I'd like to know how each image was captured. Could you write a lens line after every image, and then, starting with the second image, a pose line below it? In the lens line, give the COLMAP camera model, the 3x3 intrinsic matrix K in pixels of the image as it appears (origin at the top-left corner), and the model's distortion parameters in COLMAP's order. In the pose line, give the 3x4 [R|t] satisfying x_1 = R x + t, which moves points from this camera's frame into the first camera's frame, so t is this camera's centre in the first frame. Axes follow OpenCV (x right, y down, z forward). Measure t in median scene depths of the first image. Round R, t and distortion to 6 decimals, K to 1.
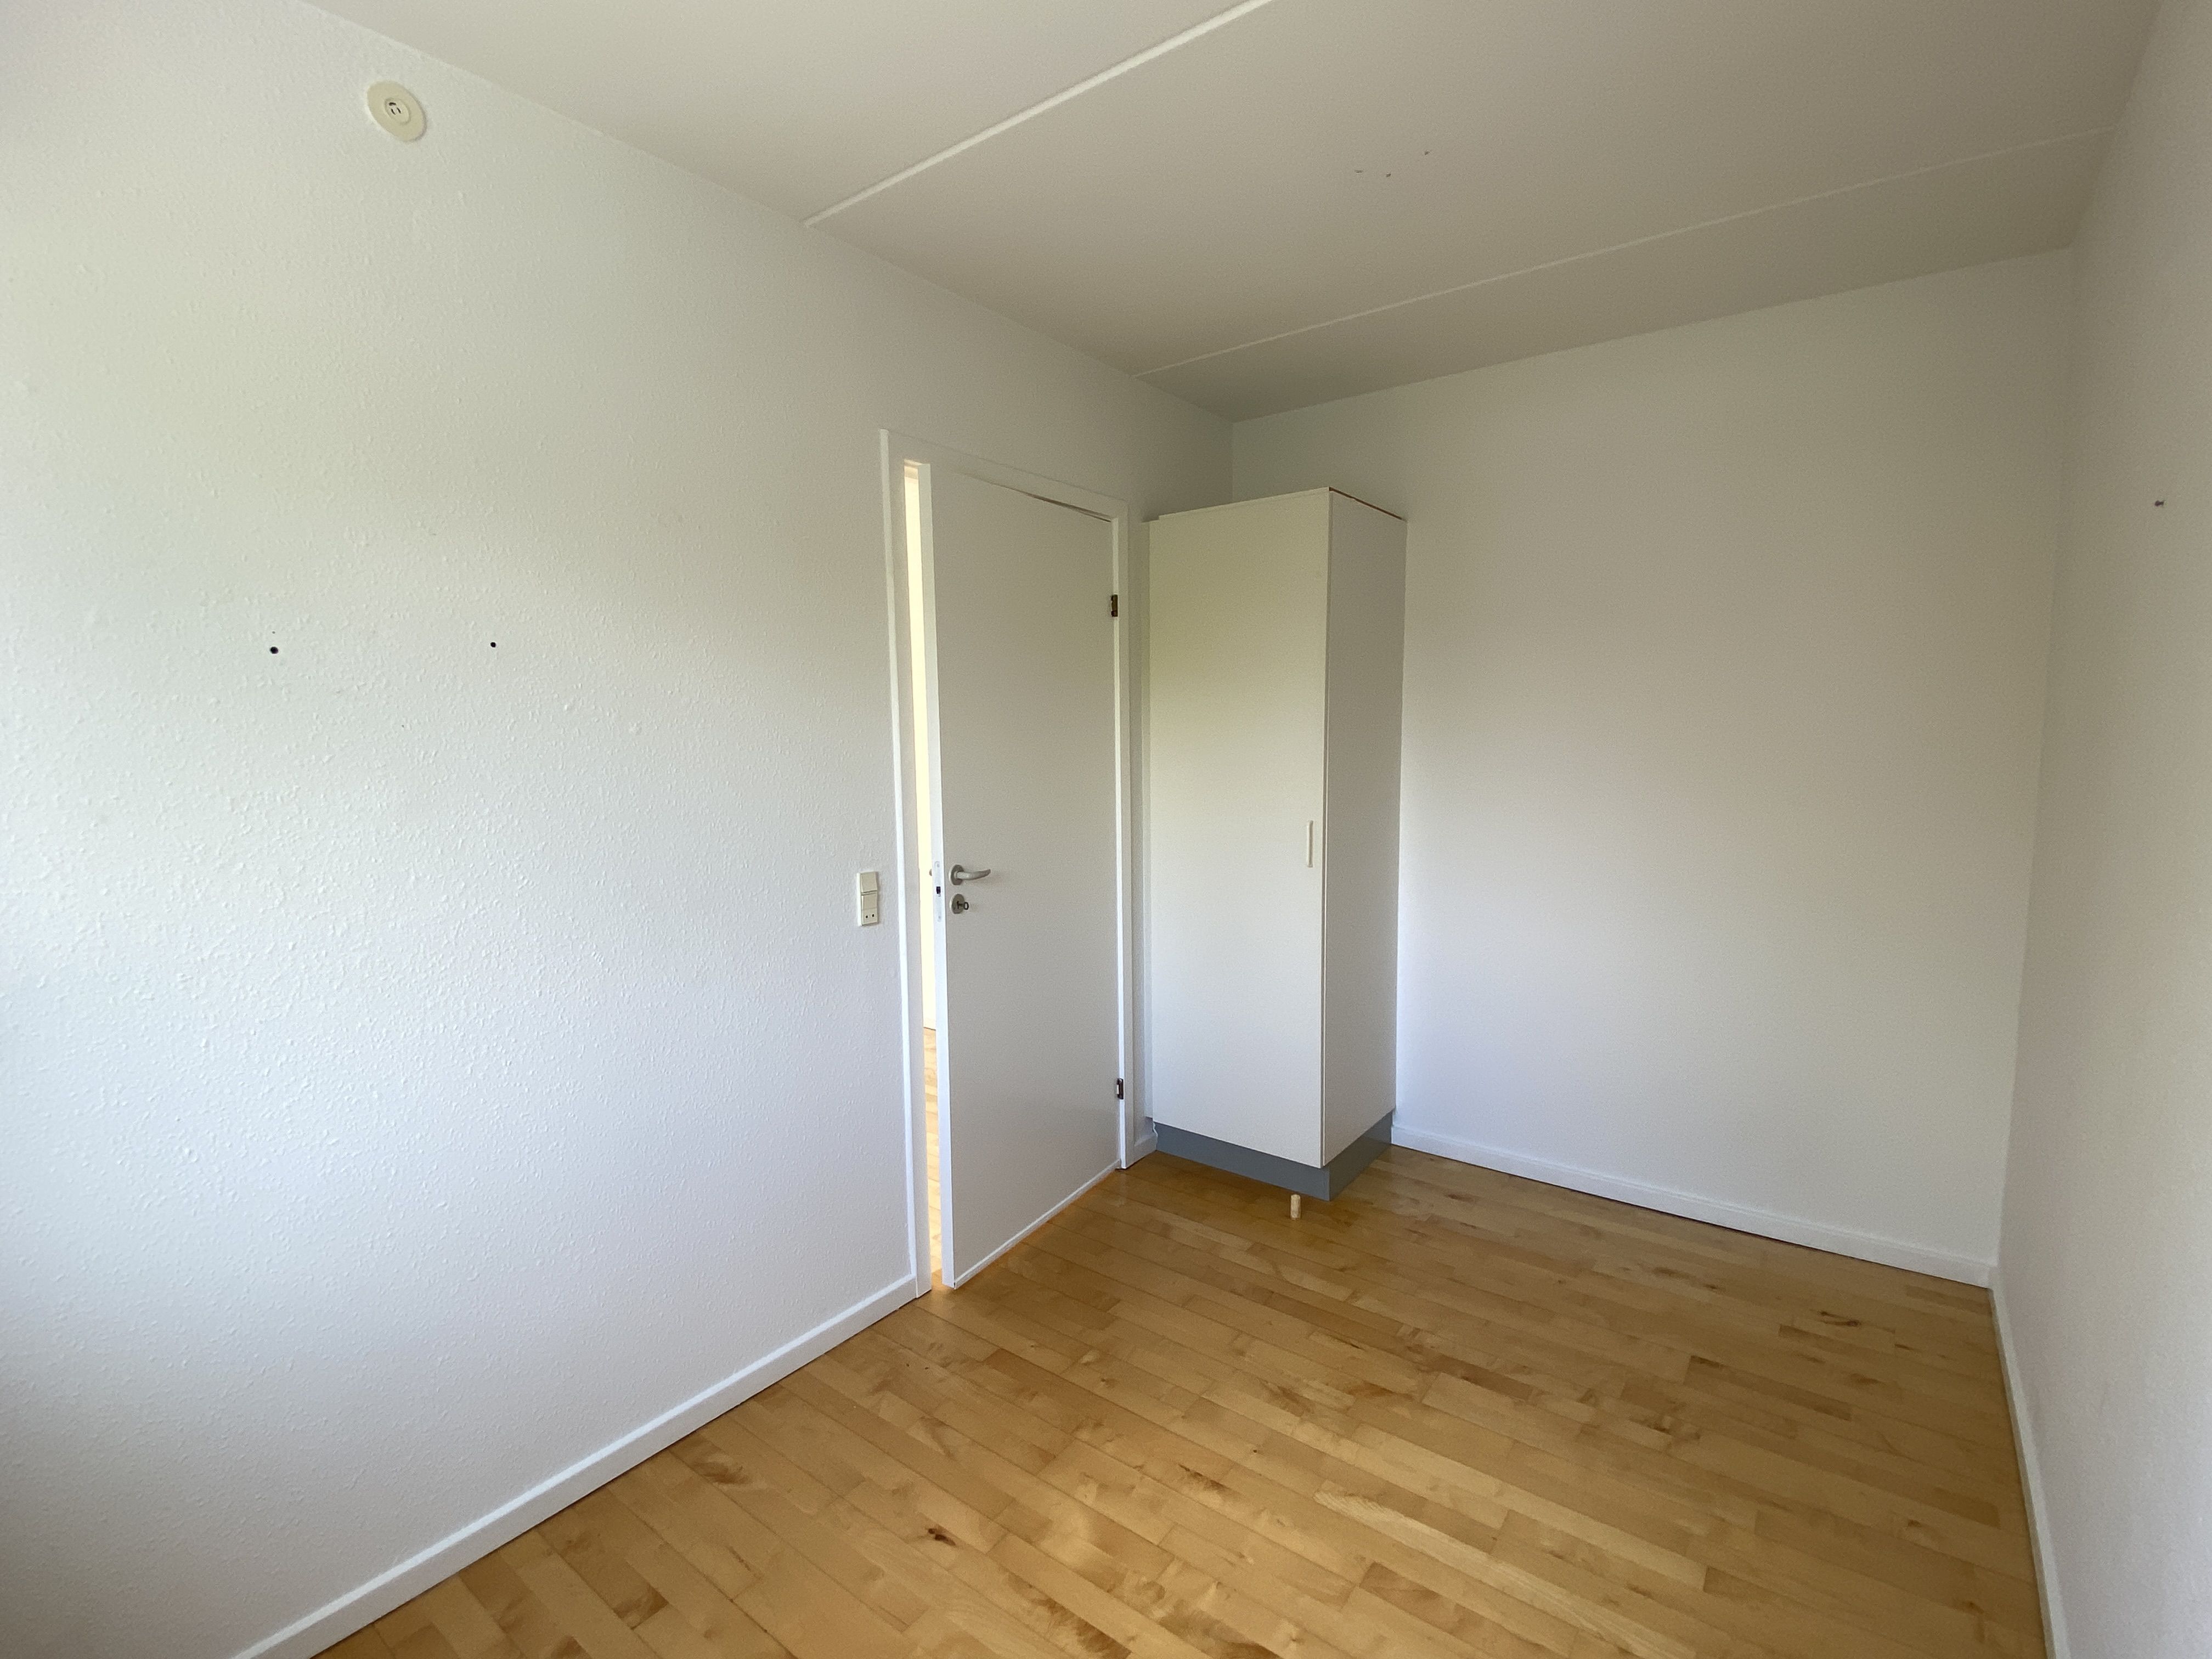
lens RADIAL K [[1022.4, 0, 1106.0], [0, 1022.4, 829.5], [0, 0, 1]] dist [0.048320, 0.000044]
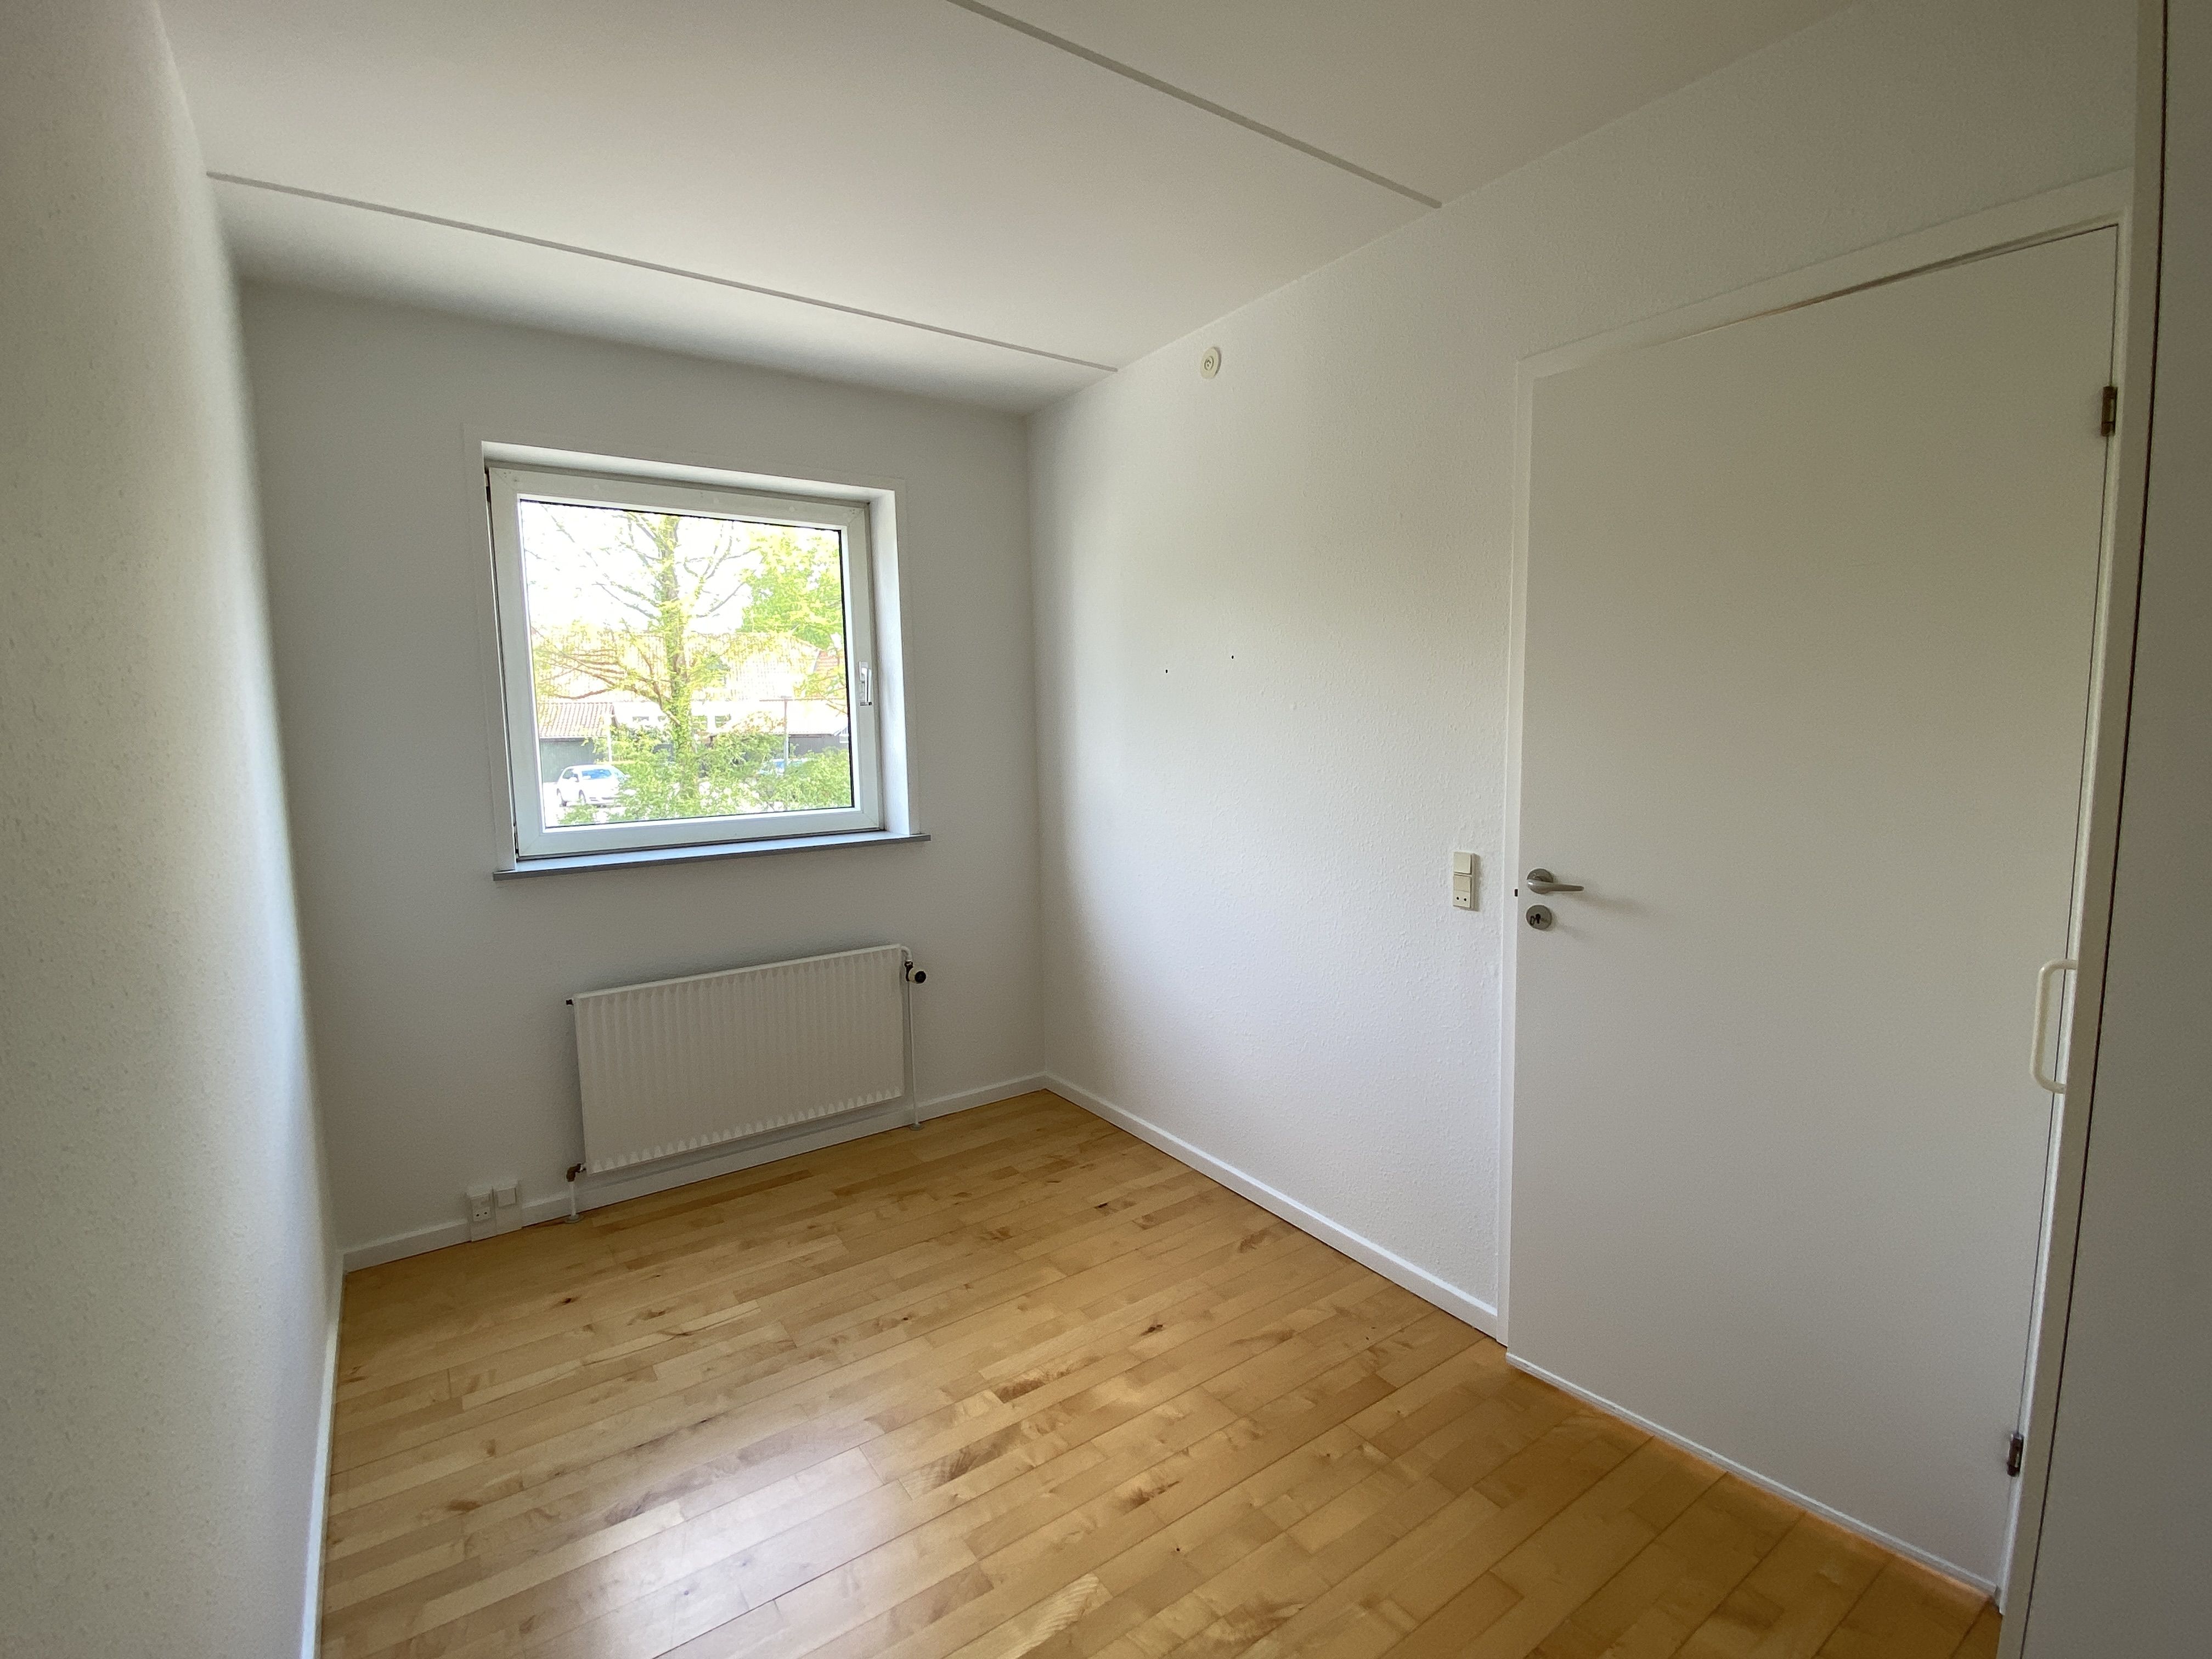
lens RADIAL K [[1022.4, 0, 1106.0], [0, 1022.4, 829.5], [0, 0, 1]] dist [0.048320, 0.000044]
pose [[-0.296766, 0.120860, -0.947271, 0.842413], [-0.076434, 0.985770, 0.149717, -0.106193], [0.951886, 0.116834, -0.283305, 1.037901]]
